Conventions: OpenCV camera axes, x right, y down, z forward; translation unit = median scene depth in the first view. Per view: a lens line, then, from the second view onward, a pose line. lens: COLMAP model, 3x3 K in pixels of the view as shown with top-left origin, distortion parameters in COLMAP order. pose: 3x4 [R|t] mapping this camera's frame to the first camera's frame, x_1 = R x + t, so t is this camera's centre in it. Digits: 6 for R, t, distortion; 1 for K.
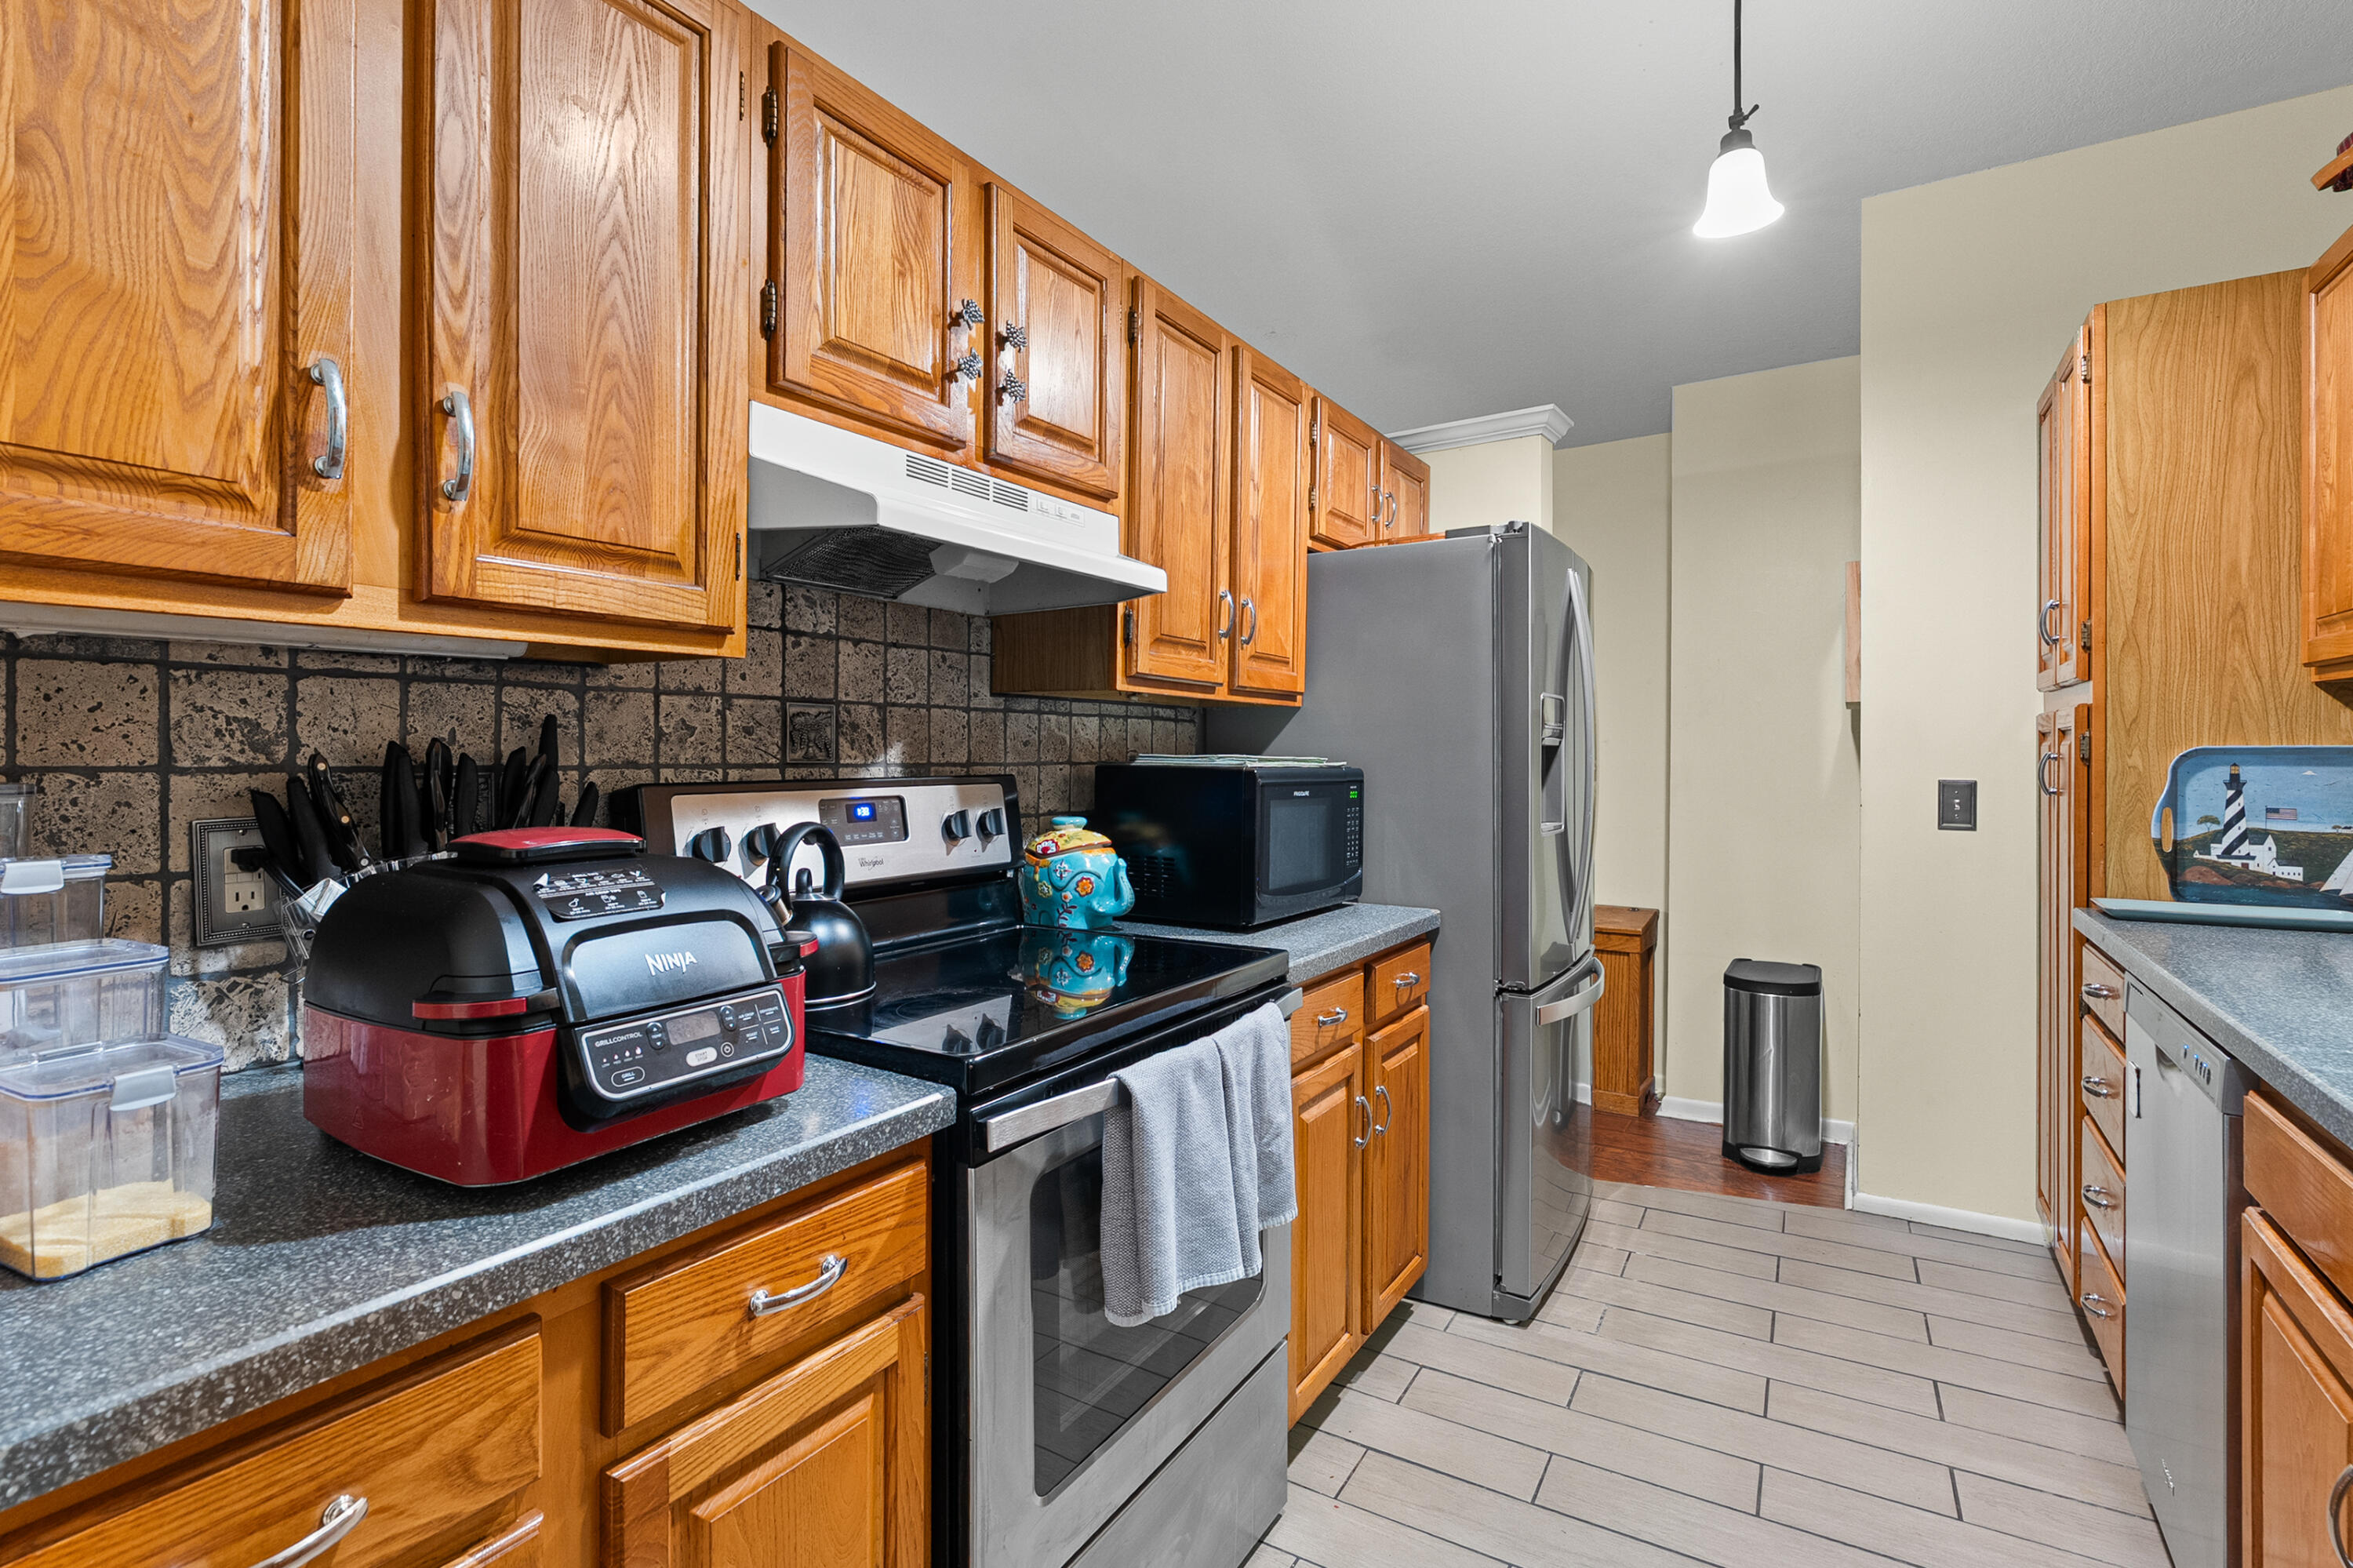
lens RADIAL K [[1070.6, 0, 1176.9], [0, 1070.6, 763.1], [0, 0, 1]] dist [-0.004903, 0.001156]
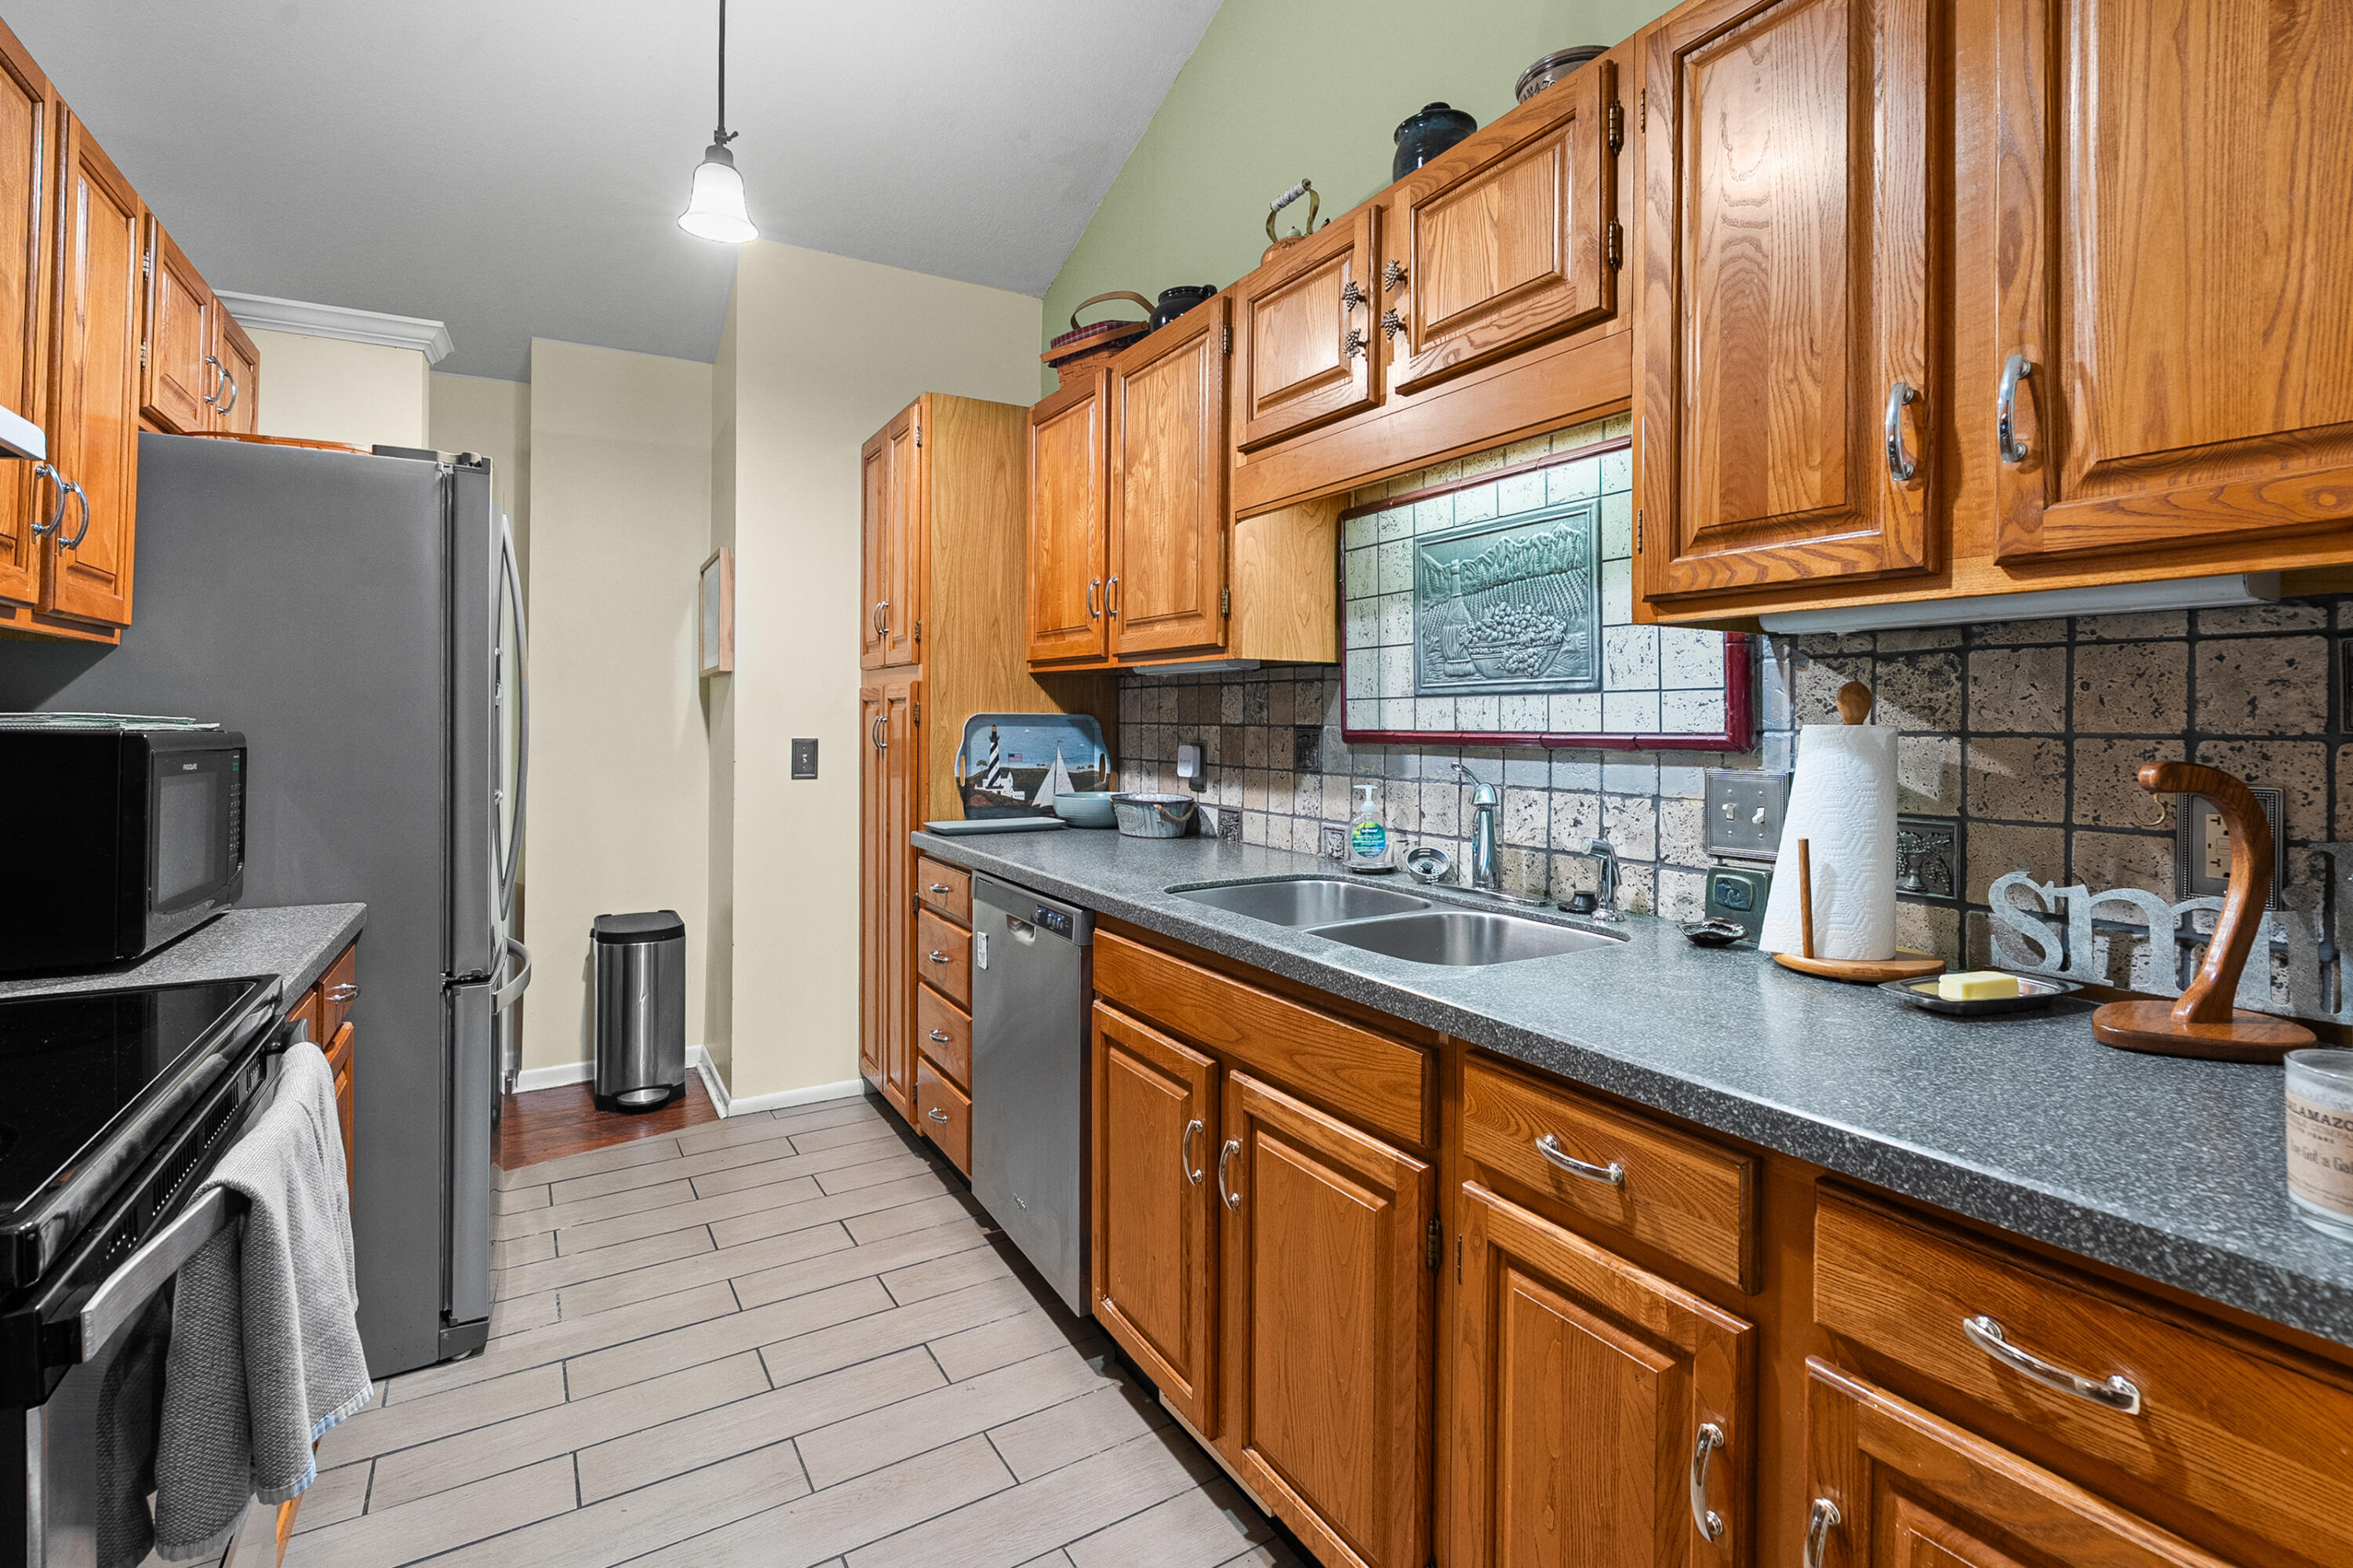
lens RADIAL K [[1070.6, 0, 1137.8], [0, 1070.6, 721.9], [0, 0, 1]] dist [-0.004903, 0.001156]
pose [[0.484036, 0.001773, 0.875046, -0.194335], [0.000847, 0.999997, -0.002495, 0.000457], [-0.875048, 0.001949, 0.484033, 0.082553]]
